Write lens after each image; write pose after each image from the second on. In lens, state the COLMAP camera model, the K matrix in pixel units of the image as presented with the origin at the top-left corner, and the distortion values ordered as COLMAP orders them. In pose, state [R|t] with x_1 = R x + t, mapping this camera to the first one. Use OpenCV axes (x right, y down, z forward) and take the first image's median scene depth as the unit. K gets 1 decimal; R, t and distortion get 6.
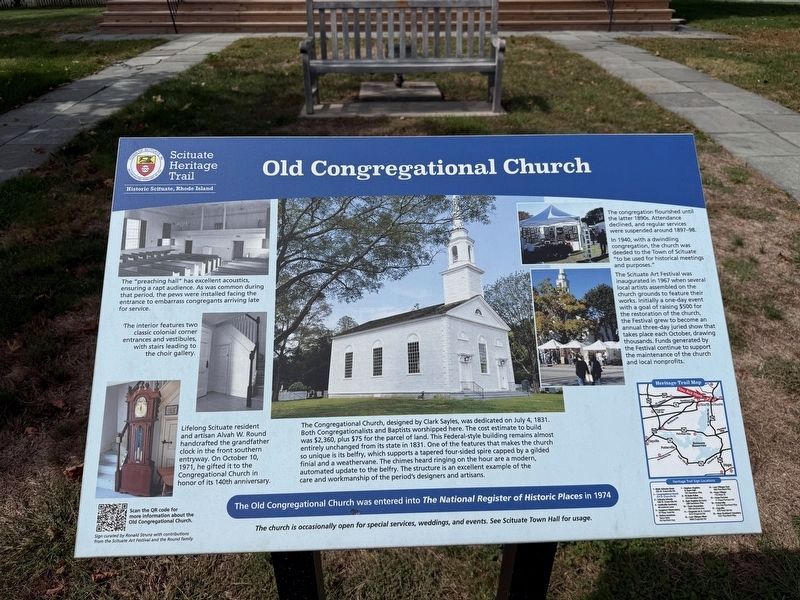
lens RADIAL K [[569.4, 0, 400.0], [0, 569.4, 300.0], [0, 0, 1]] dist [0.065456, -0.113648]
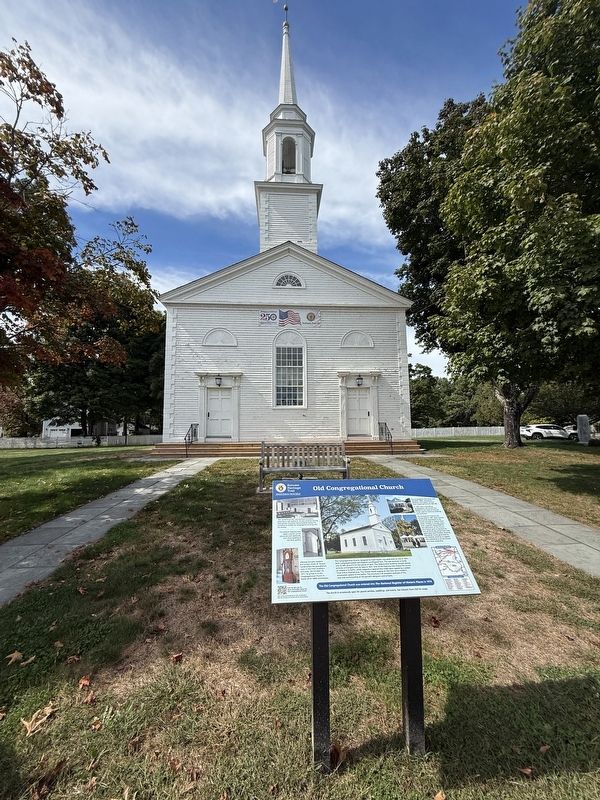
lens RADIAL K [[308.1, 0, 300.0], [0, 308.1, 400.0], [0, 0, 1]] dist [-0.001972, -0.000089]
pose [[0.999373, -0.002330, 0.035319, -0.405598], [0.022359, 0.815083, -0.578913, 0.451726], [-0.027439, 0.579340, 0.814624, -0.921431]]
